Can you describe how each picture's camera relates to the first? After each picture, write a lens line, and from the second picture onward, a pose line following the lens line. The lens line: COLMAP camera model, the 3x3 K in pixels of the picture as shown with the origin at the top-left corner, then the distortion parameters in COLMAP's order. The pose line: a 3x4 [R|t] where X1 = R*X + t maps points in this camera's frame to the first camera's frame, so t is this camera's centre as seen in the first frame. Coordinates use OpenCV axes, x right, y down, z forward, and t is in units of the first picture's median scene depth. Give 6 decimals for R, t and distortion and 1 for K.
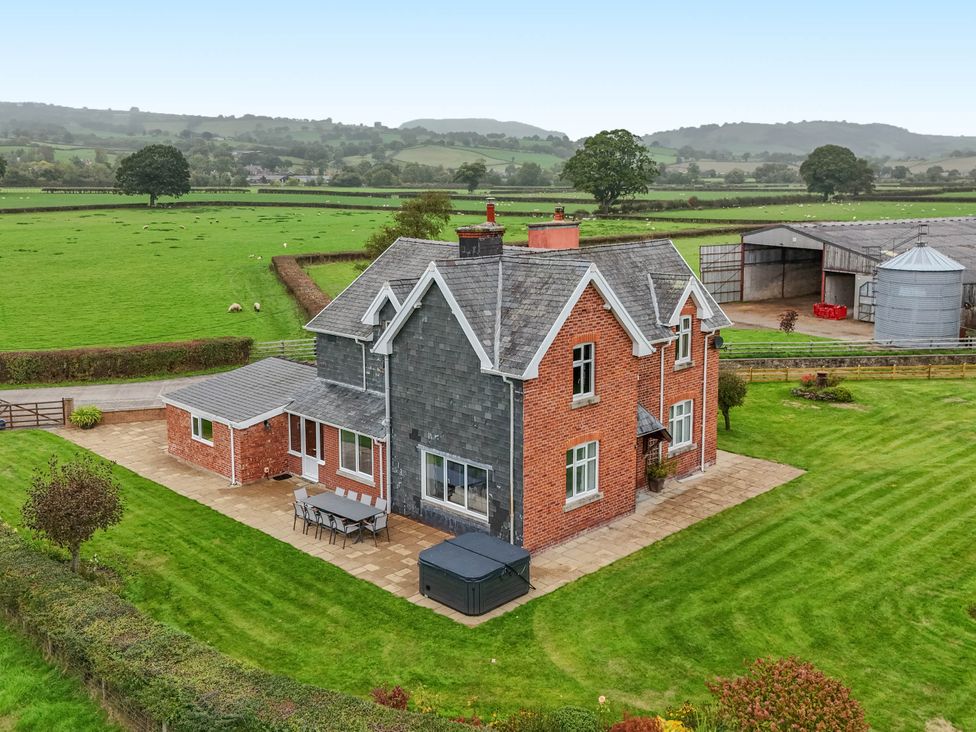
lens RADIAL K [[981.2, 0, 497.3], [0, 981.2, 305.3], [0, 0, 1]] dist [0.030553, 0.000000]
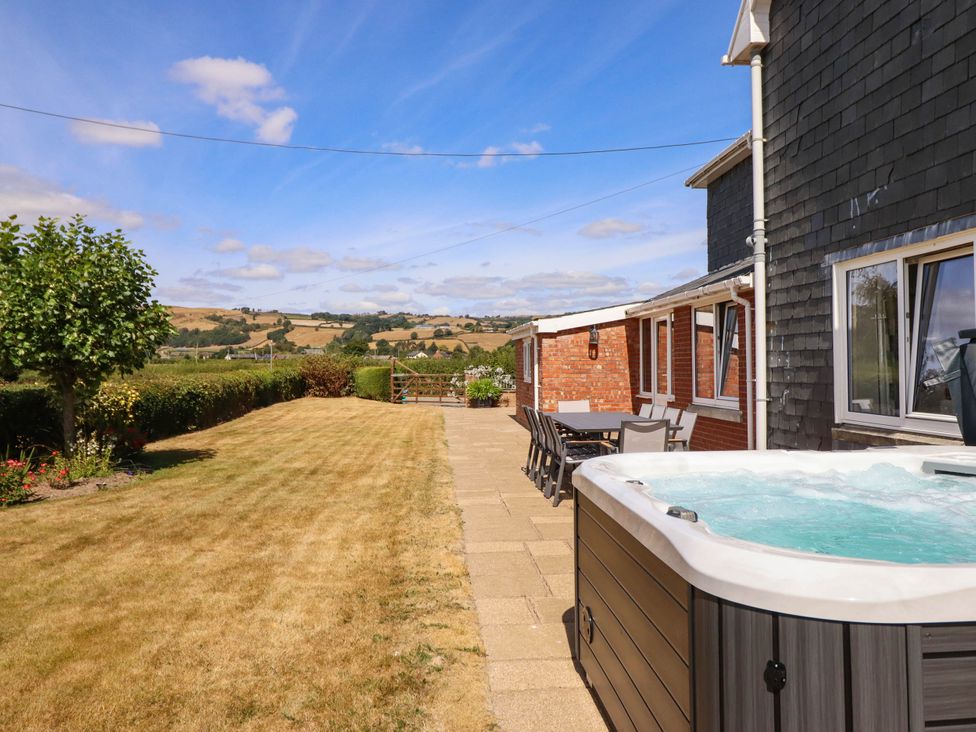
lens RADIAL K [[755.2, 0, 492.5], [0, 755.2, 351.8], [0, 0, 1]] dist [0.007267, -0.005154]
pose [[0.751990, -0.017446, -0.658943, 0.002637], [-0.080970, 0.989635, -0.118605, 0.203341], [0.654182, 0.142544, 0.742783, 0.705578]]
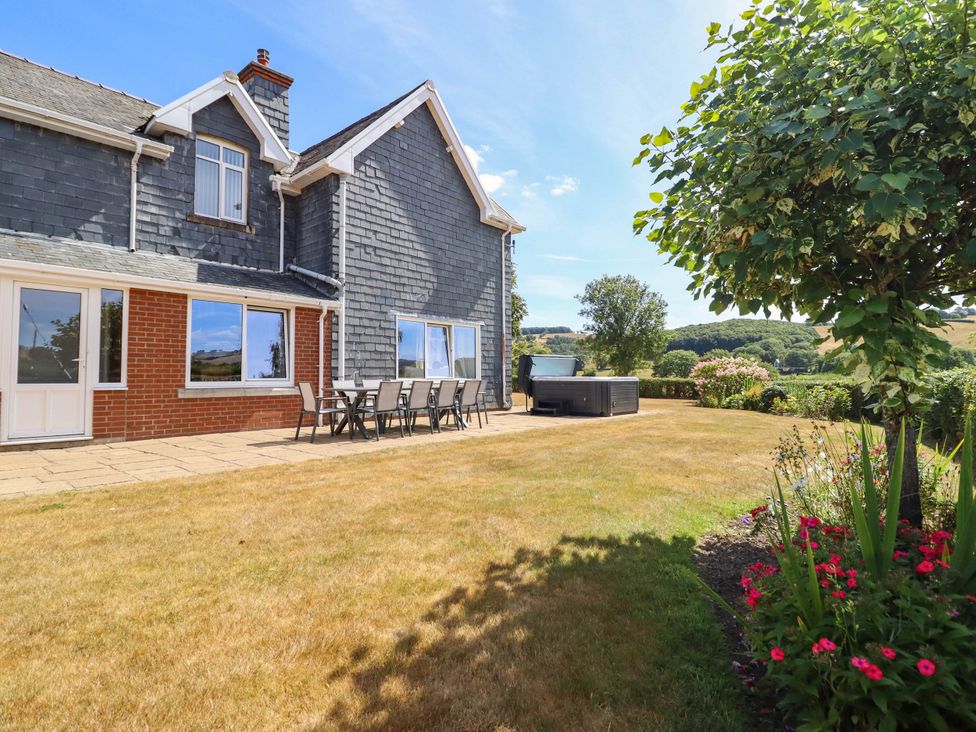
lens RADIAL K [[504.3, 0, 491.5], [0, 504.3, 348.2], [0, 0, 1]] dist [-0.001116, -0.014611]
pose [[-0.079390, 0.062415, 0.994888, -0.440884], [0.139470, 0.988917, -0.050911, 0.190966], [-0.987039, 0.134715, -0.087215, 0.916147]]
